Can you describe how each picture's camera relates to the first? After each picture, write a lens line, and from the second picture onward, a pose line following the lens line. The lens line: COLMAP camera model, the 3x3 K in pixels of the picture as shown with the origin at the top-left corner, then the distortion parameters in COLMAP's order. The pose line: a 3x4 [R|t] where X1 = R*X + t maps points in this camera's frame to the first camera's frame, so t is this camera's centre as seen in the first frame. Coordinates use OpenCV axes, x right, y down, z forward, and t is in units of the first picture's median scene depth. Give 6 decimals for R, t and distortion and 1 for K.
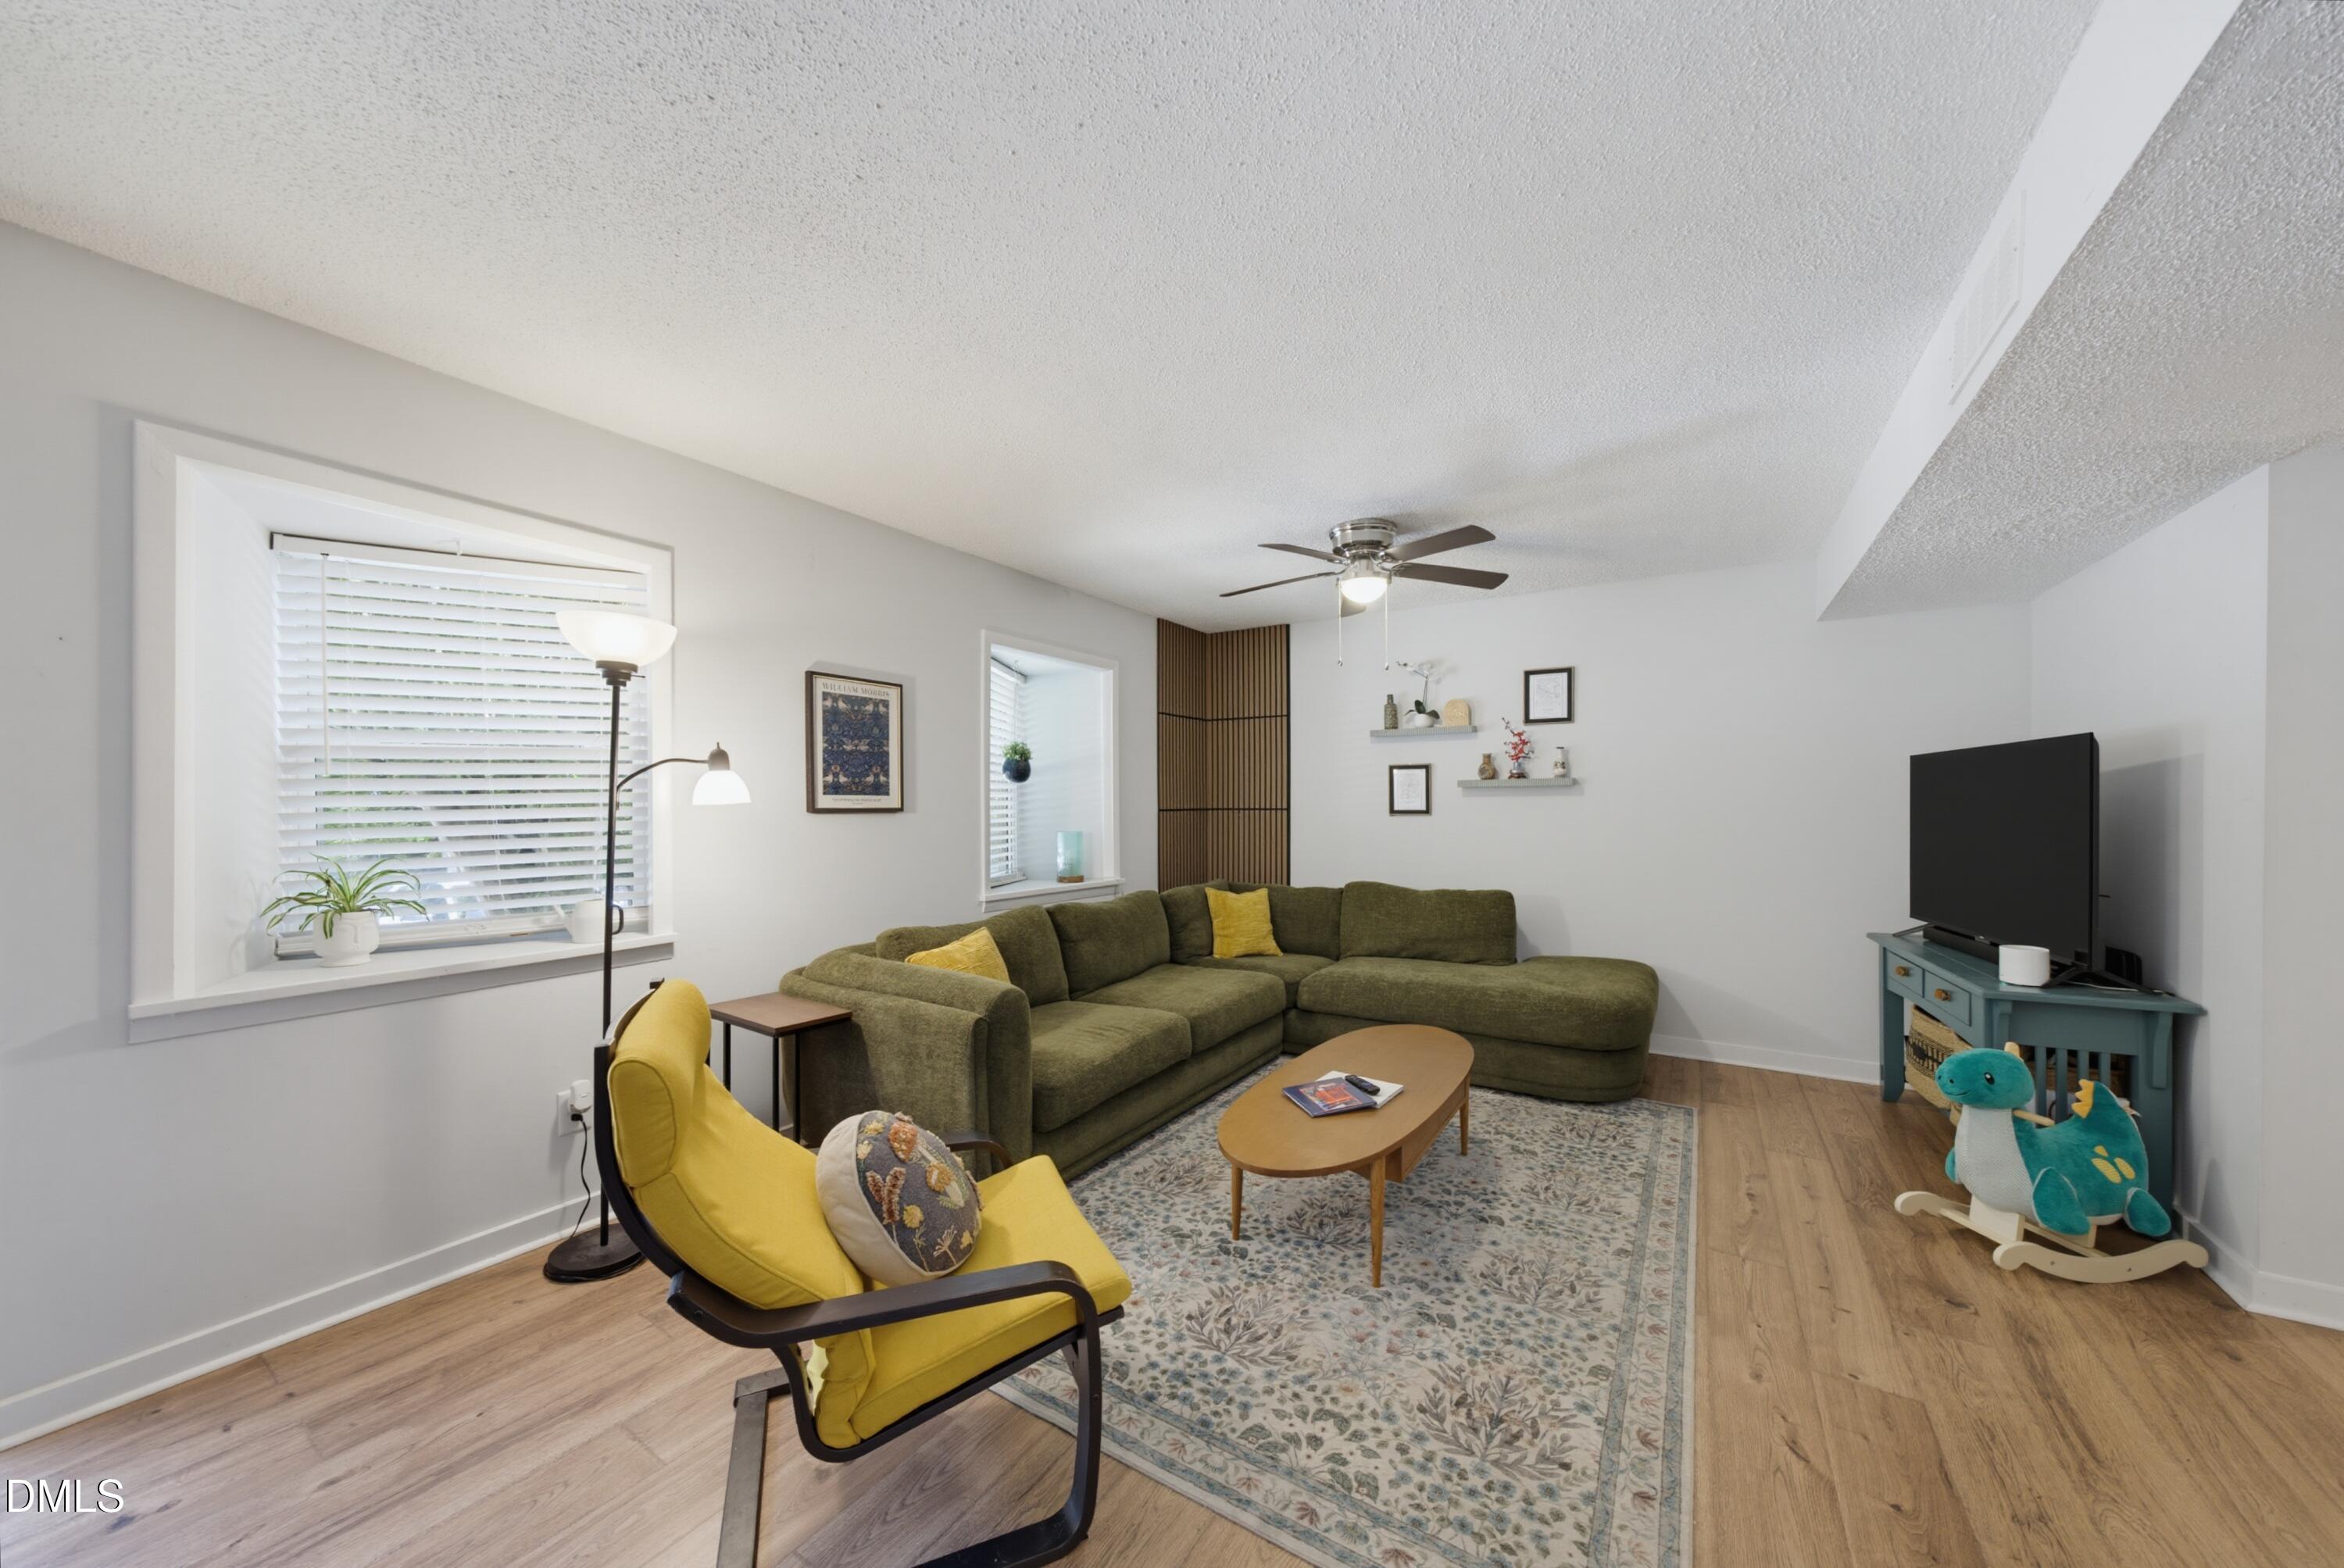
lens RADIAL K [[807.6, 0, 1174.0], [0, 807.6, 801.4], [0, 0, 1]] dist [-0.006580, 0.001605]
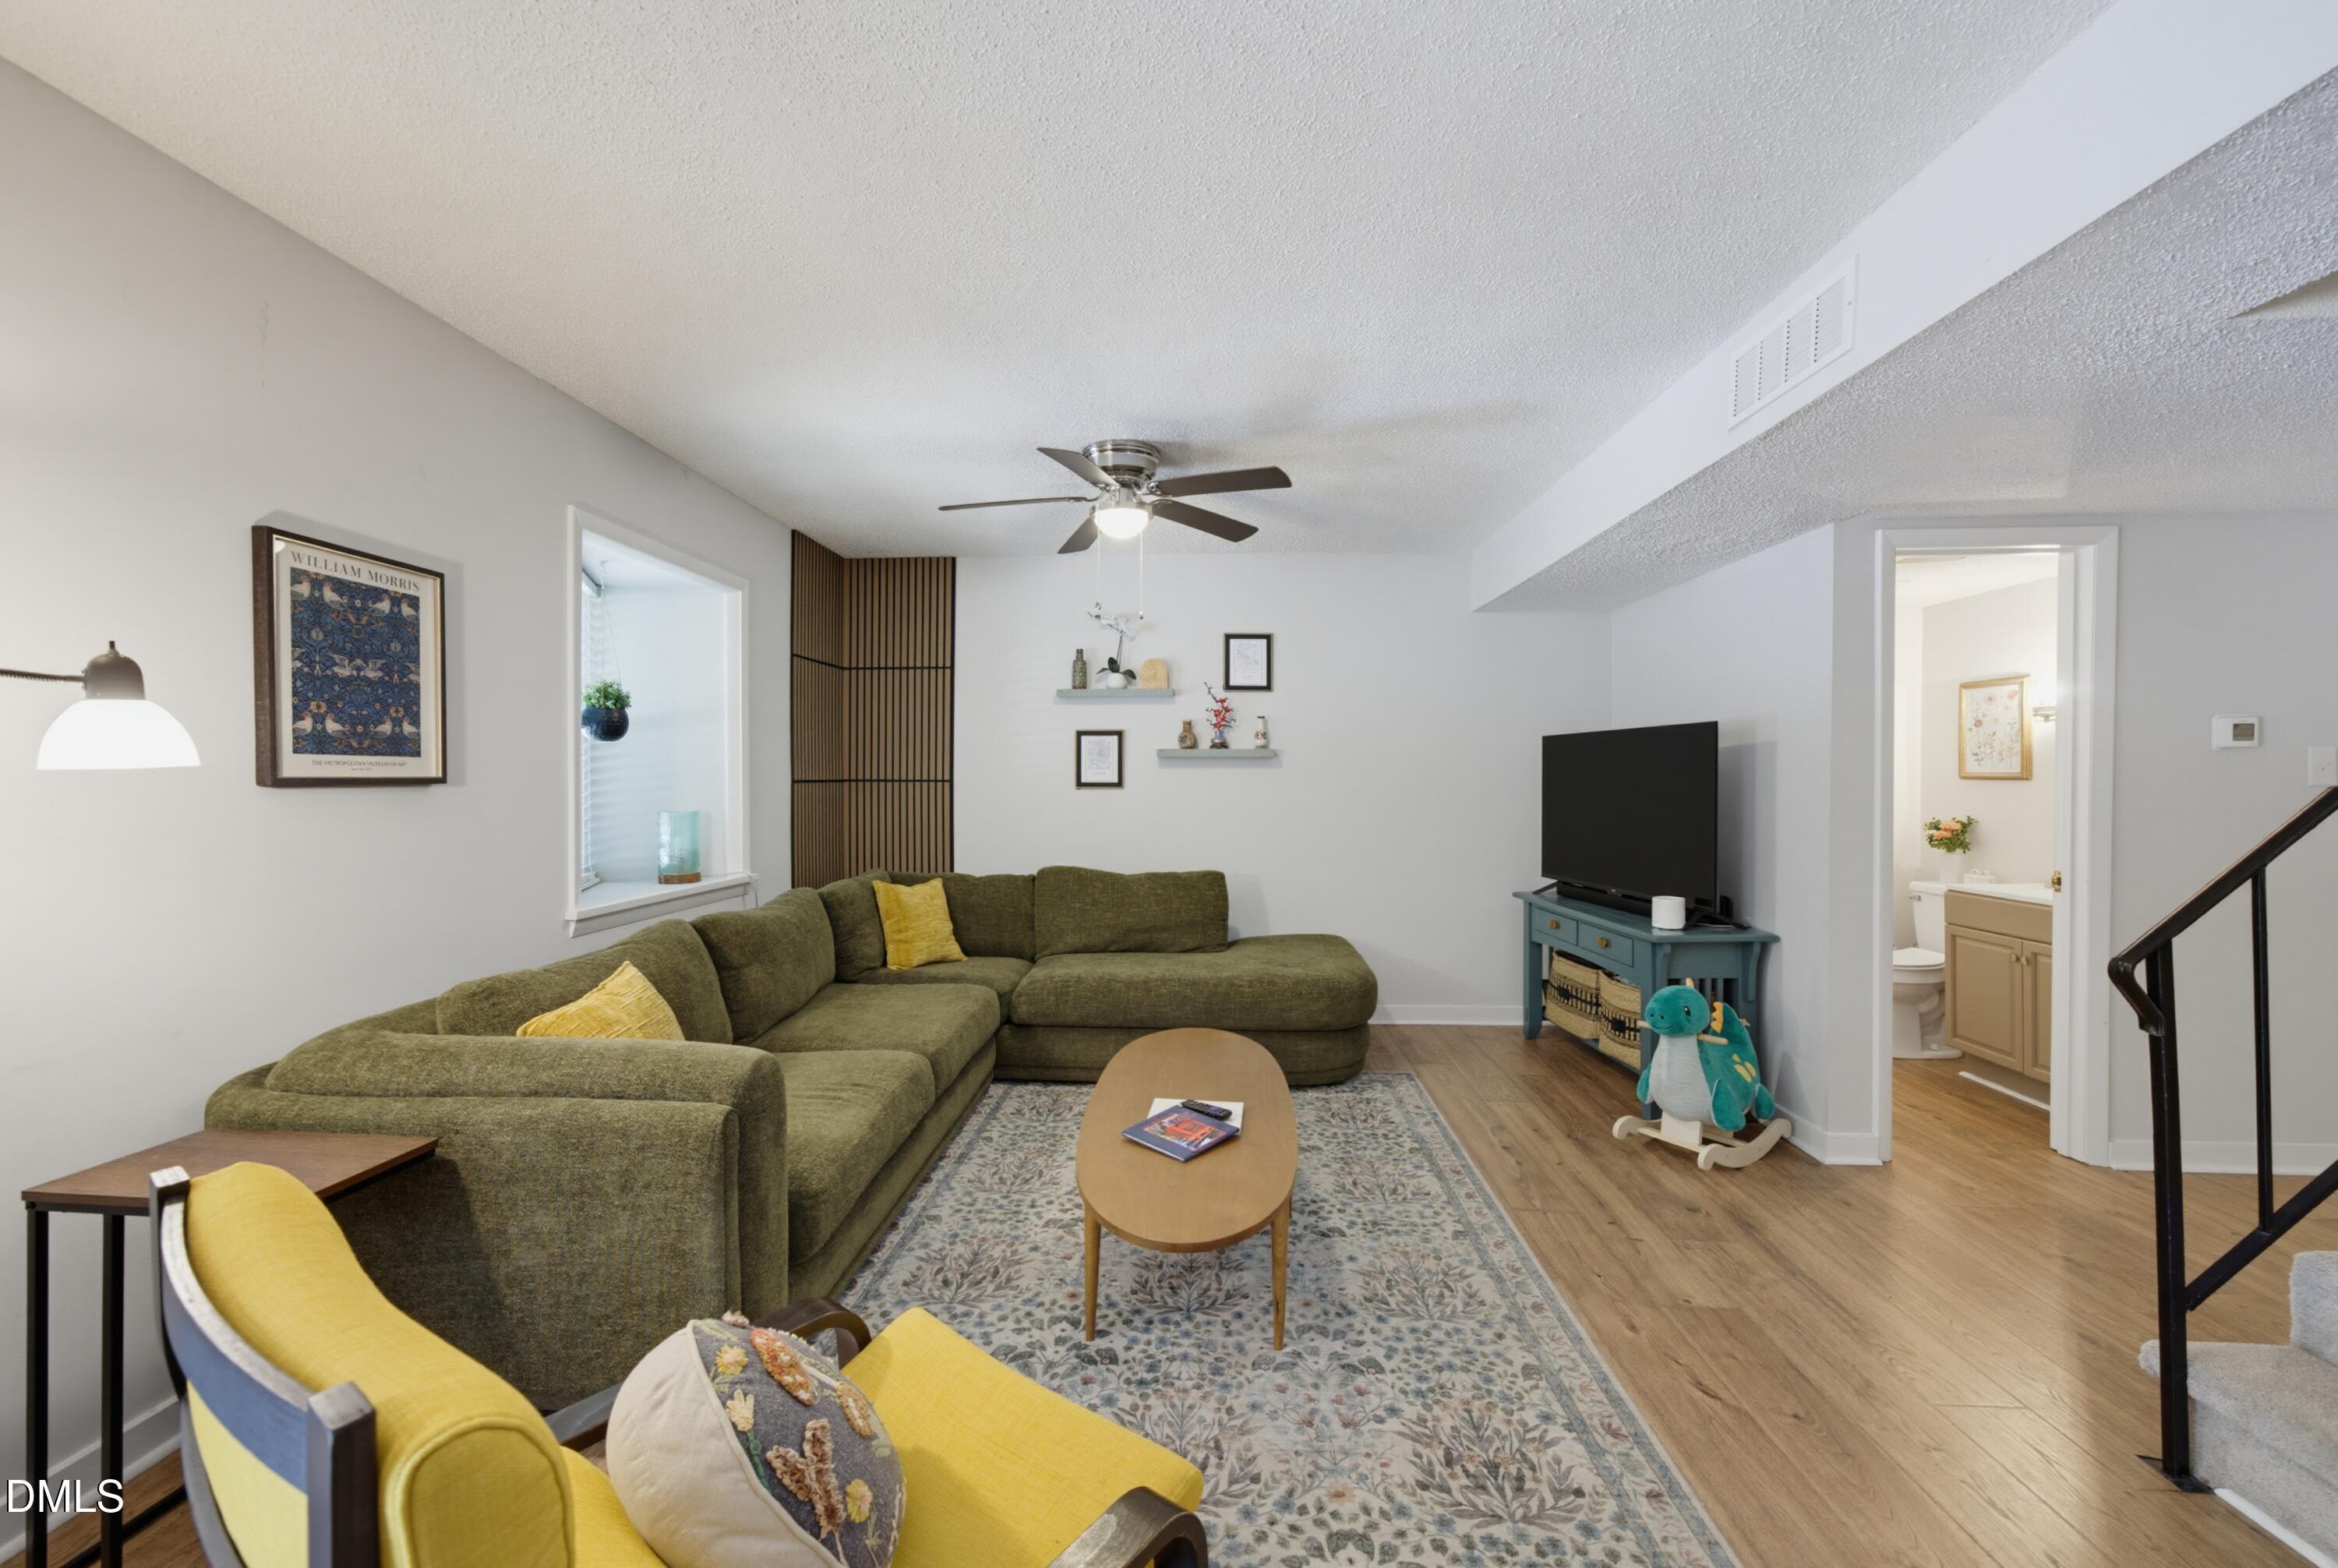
lens RADIAL K [[898.3, 0, 1162.5], [0, 898.3, 778.0], [0, 0, 1]] dist [-0.011376, 0.002585]
pose [[0.872675, 0.003972, 0.488285, -0.232780], [-0.006848, 0.999968, 0.004105, 0.002764], [-0.488253, -0.006926, 0.872675, 0.185628]]
